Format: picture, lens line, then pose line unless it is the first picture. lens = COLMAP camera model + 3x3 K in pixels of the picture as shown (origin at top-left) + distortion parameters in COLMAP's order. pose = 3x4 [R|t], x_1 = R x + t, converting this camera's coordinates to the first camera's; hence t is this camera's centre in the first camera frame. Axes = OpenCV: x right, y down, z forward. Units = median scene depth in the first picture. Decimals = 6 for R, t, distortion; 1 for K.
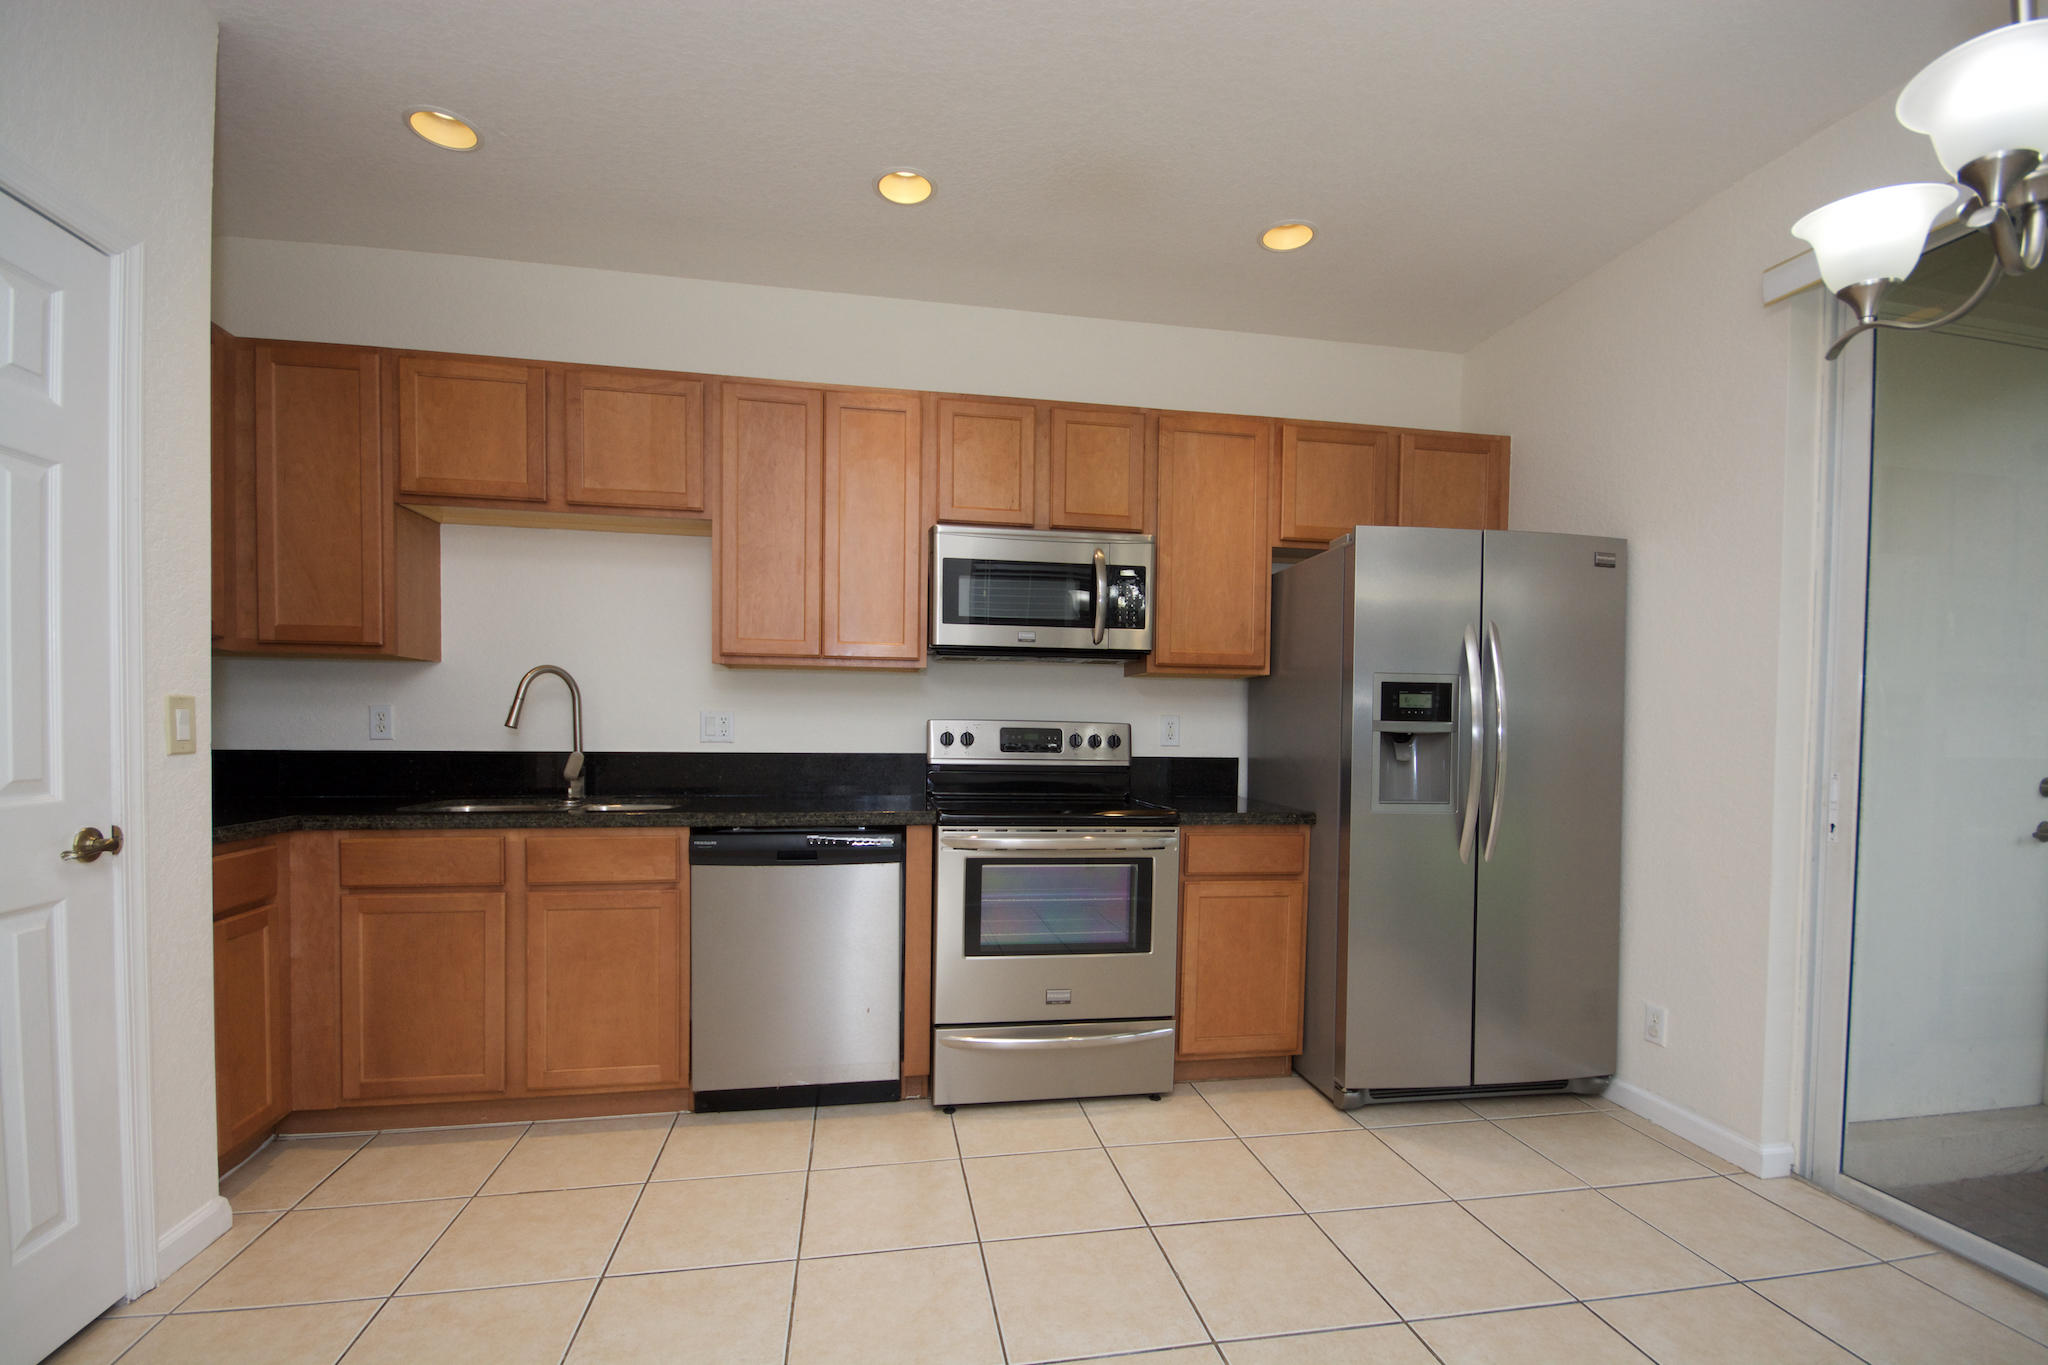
lens RADIAL K [[911.0, 0, 1023.7], [0, 911.0, 762.2], [0, 0, 1]] dist [-0.002297, -0.000910]
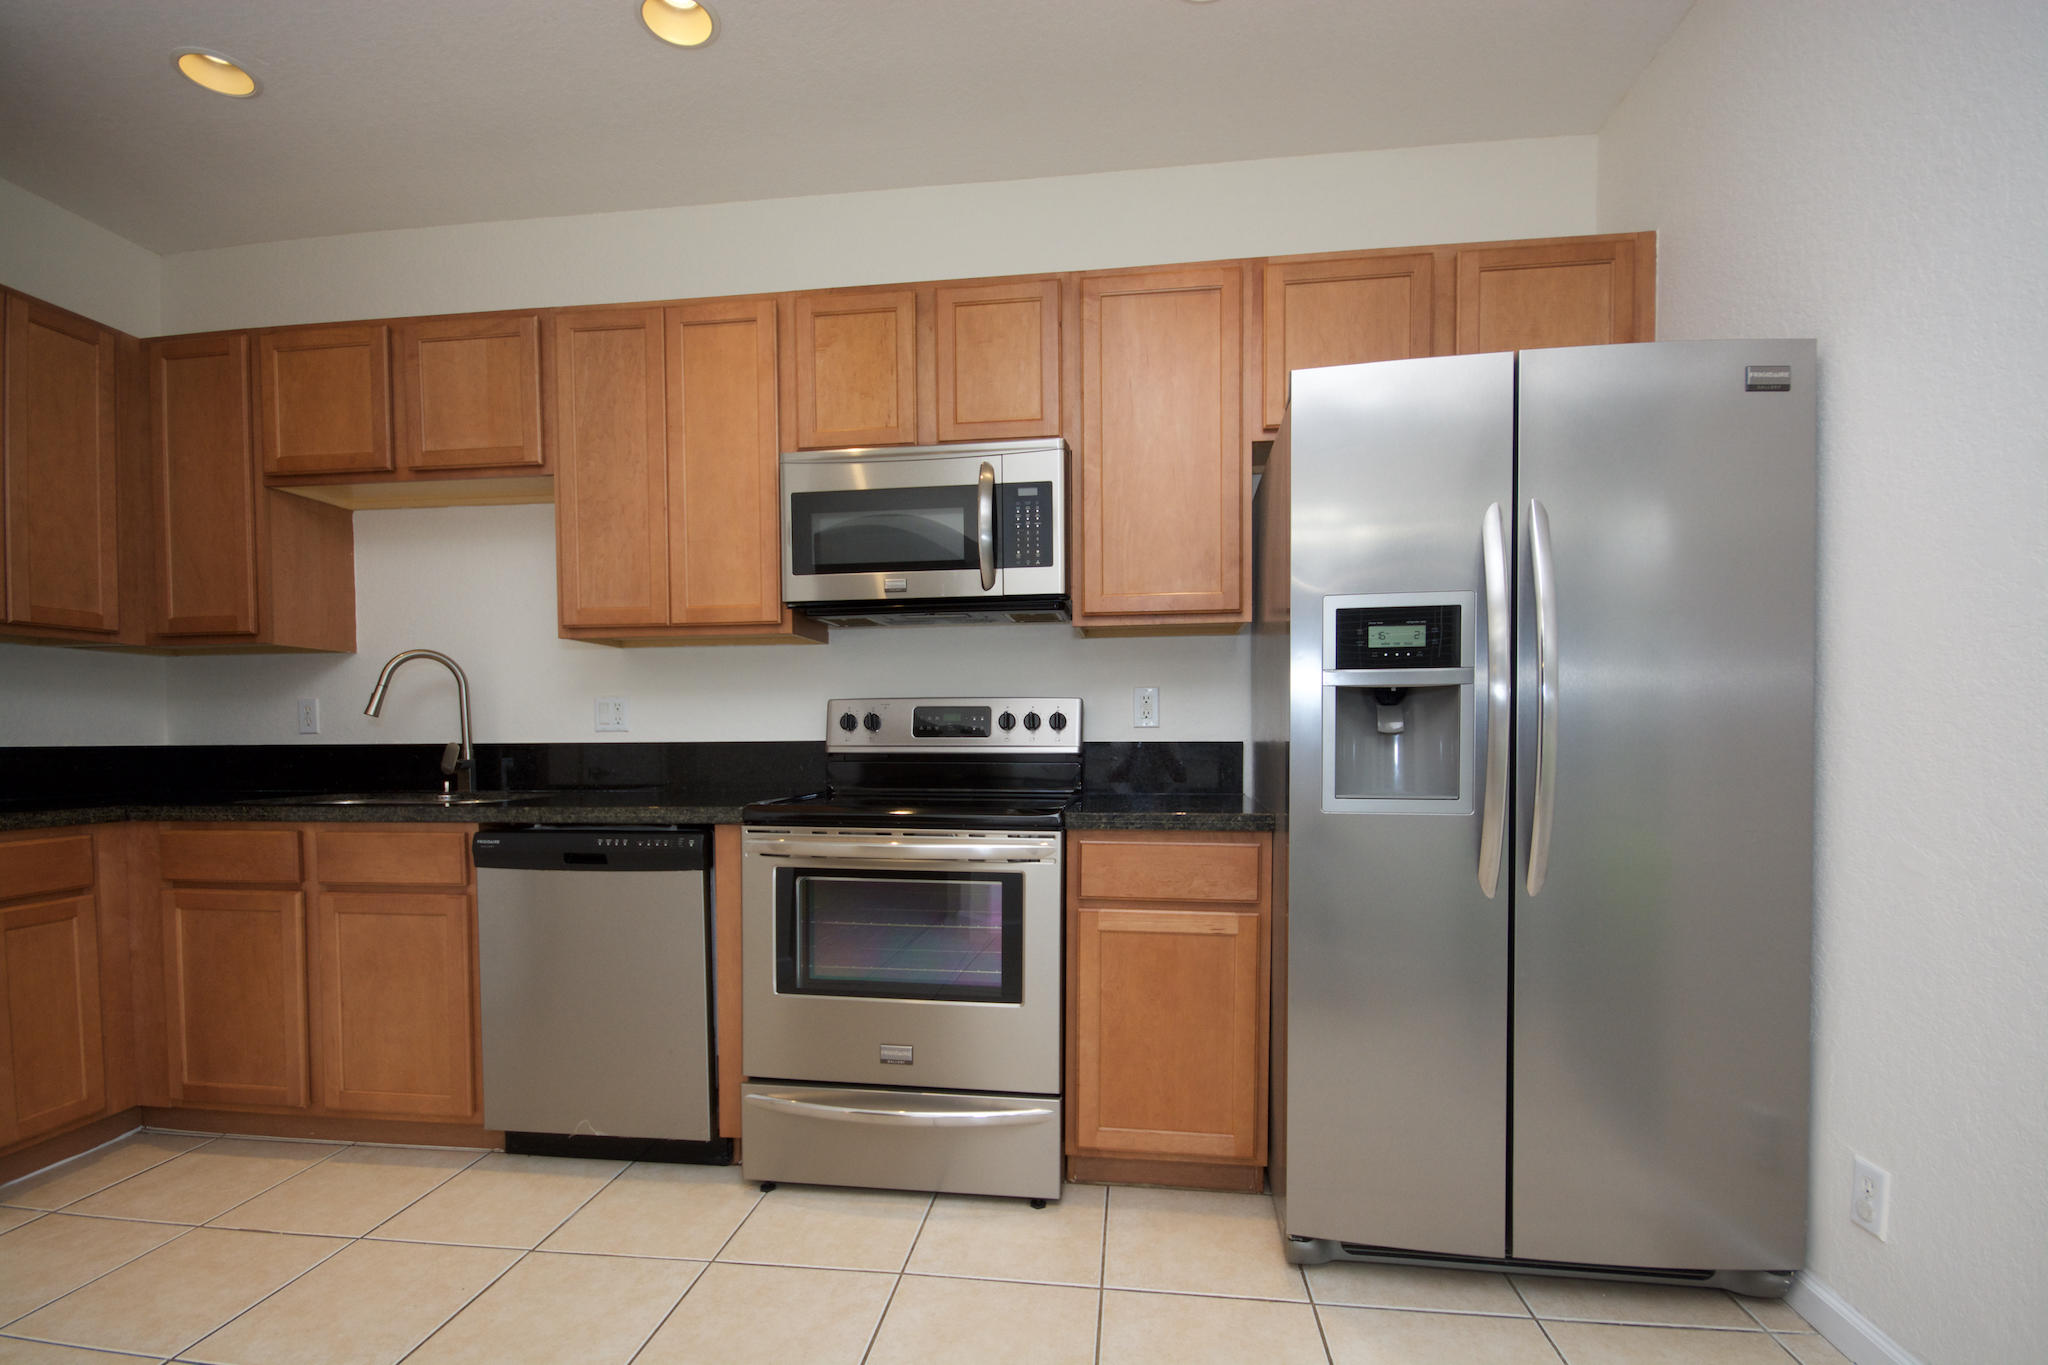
lens RADIAL K [[910.3, 0, 1026.1], [0, 910.3, 772.5], [0, 0, 1]] dist [-0.001795, -0.001129]
pose [[0.954079, -0.006296, -0.299488, 0.354175], [0.005402, 0.999978, -0.003815, 0.026752], [0.299505, 0.002022, 0.954092, 0.303509]]
